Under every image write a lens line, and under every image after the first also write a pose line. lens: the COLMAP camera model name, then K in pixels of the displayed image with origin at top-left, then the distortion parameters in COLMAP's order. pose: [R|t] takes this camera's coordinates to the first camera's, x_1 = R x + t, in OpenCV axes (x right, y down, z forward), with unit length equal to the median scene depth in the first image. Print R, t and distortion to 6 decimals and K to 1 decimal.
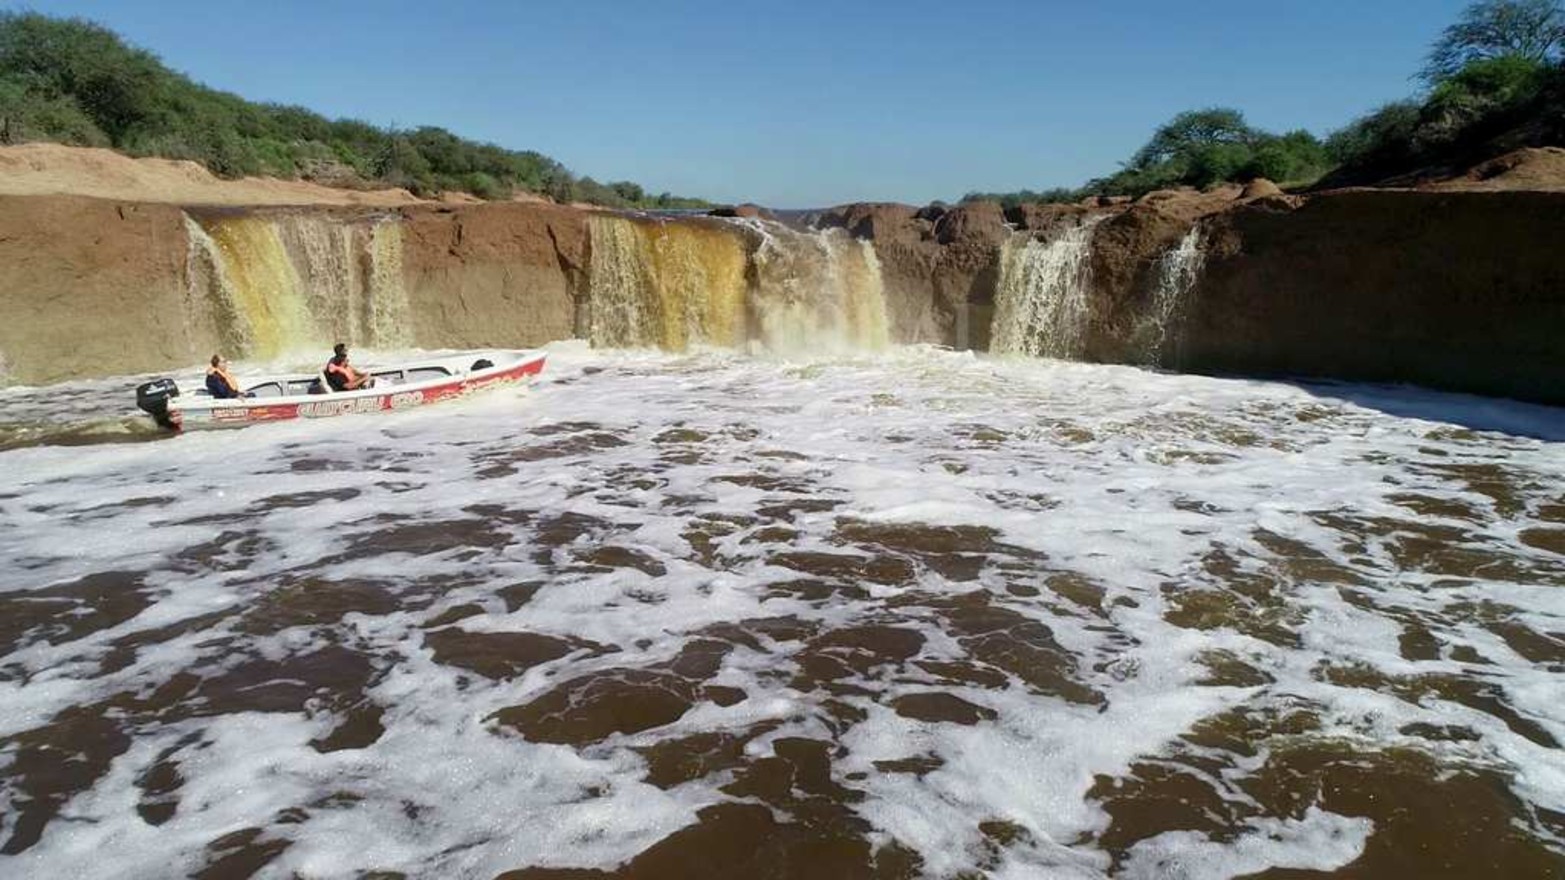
lens RADIAL K [[1096.3, 0, 782.5], [0, 1096.3, 440.0], [0, 0, 1]] dist [0.001015, -0.003238]
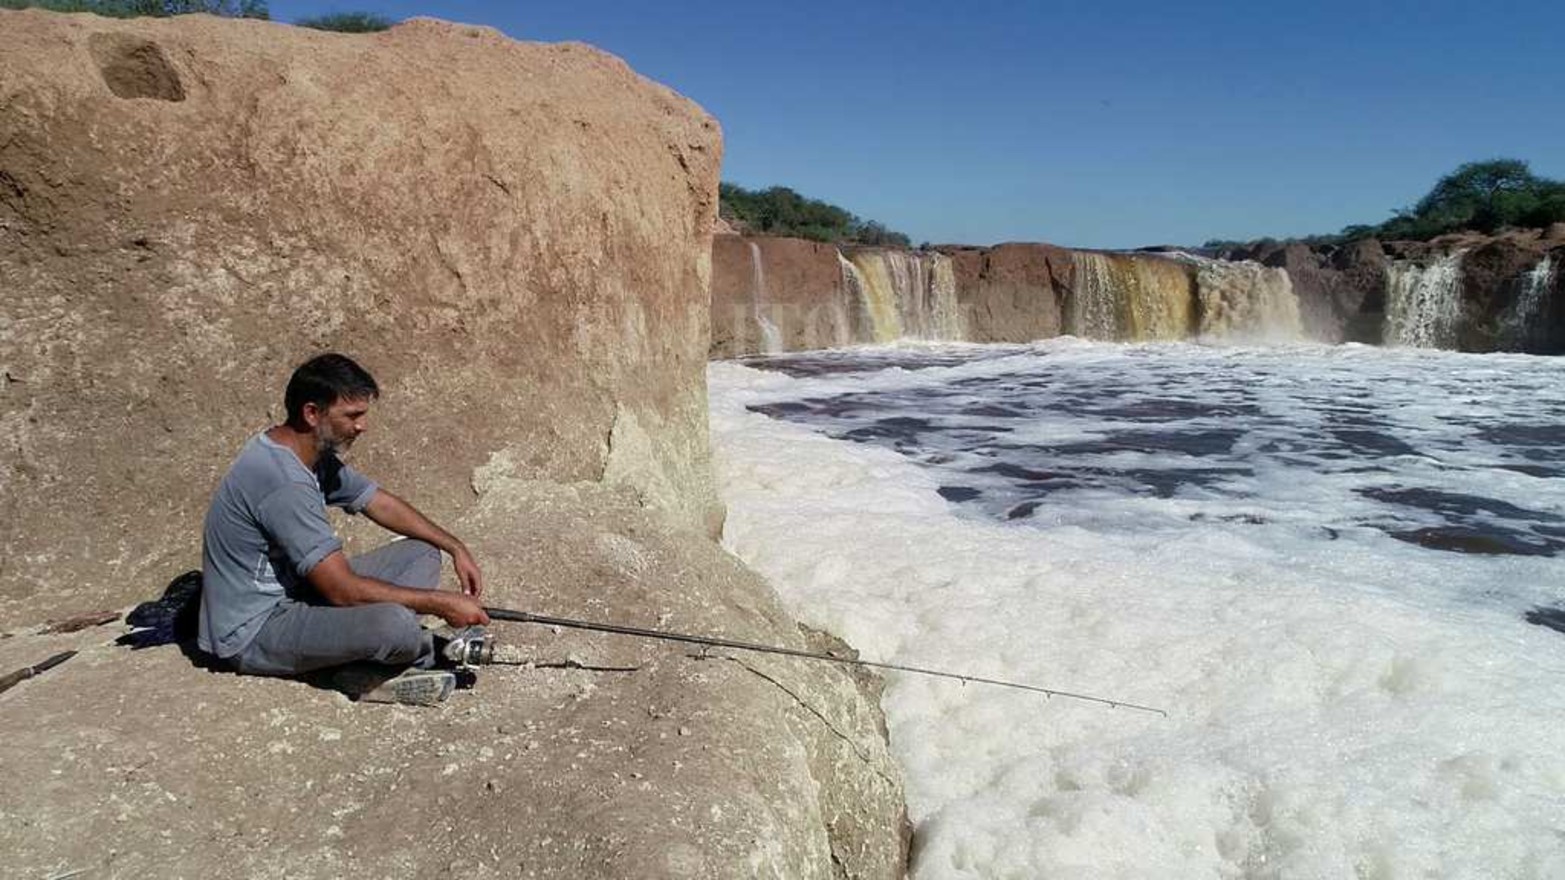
lens RADIAL K [[1096.3, 0, 782.5], [0, 1096.3, 440.0], [0, 0, 1]] dist [0.001015, -0.003238]
pose [[0.984677, 0.024161, -0.172704, -0.299437], [-0.031914, 0.998597, -0.042255, 0.117082], [0.171441, 0.047119, 0.984067, -0.478269]]
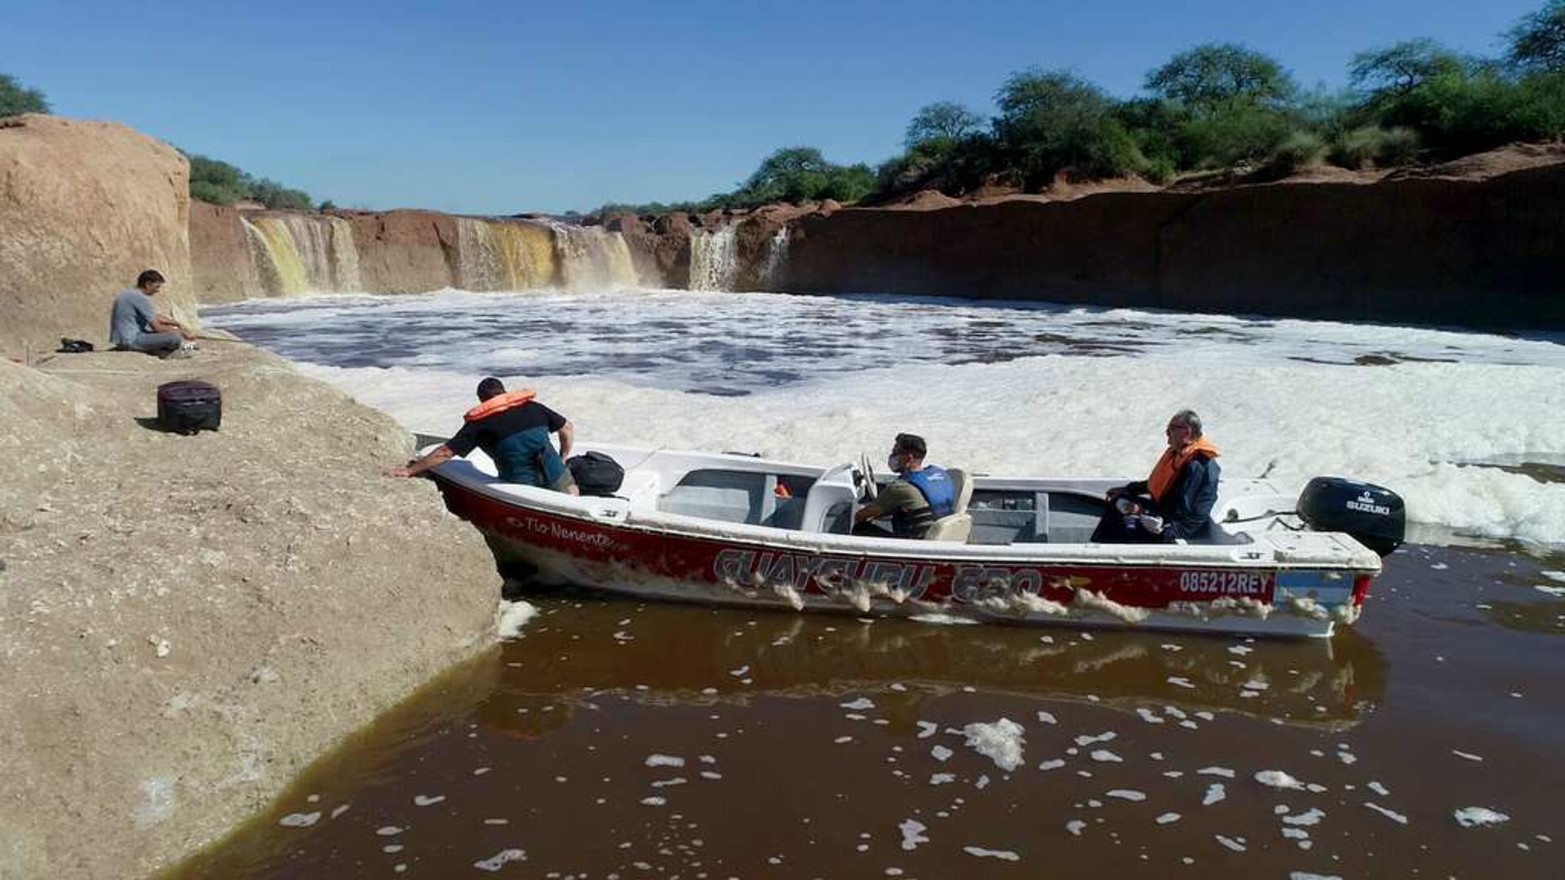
lens RADIAL K [[1096.3, 0, 782.5], [0, 1096.3, 440.0], [0, 0, 1]] dist [0.001015, -0.003238]
pose [[0.943650, -0.056524, 0.326084, -0.276456], [0.059466, 0.998230, 0.000948, 0.176612], [-0.325560, 0.018496, 0.945340, -0.805717]]
